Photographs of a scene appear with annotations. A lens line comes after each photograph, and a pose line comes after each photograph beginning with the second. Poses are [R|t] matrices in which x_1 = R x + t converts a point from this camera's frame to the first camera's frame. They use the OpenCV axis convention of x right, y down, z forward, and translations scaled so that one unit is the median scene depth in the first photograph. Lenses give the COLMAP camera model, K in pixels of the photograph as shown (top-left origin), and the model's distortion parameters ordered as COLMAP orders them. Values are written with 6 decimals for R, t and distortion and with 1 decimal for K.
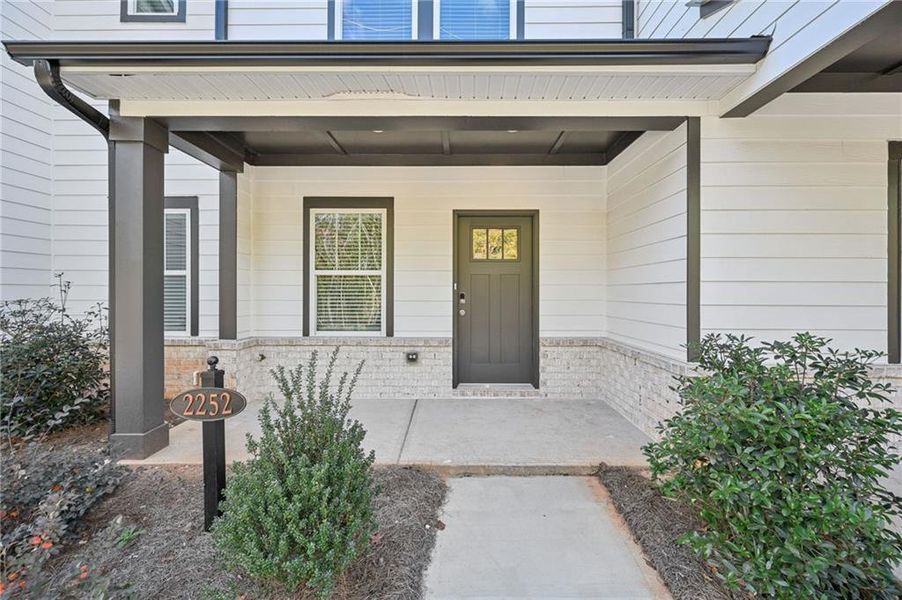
lens RADIAL K [[359.9, 0, 450.9], [0, 359.9, 295.3], [0, 0, 1]] dist [0.003148, 0.000072]
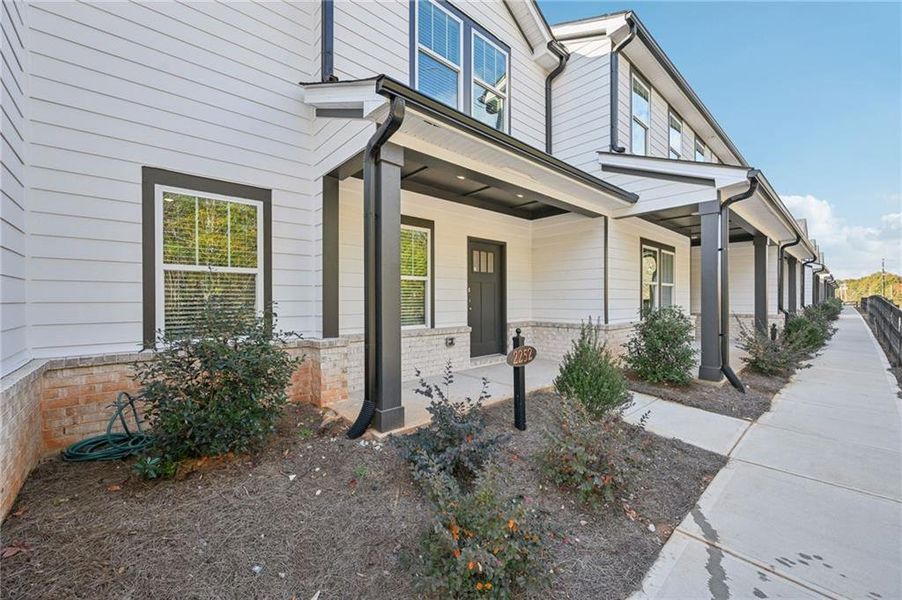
lens RADIAL K [[359.9, 0, 441.3], [0, 359.9, 300.7], [0, 0, 1]] dist [0.003148, 0.000072]
pose [[0.744893, -0.005766, 0.667159, -1.014007], [-0.002827, 0.999926, 0.011798, 0.000625], [-0.667178, -0.010674, 0.744822, 0.008460]]
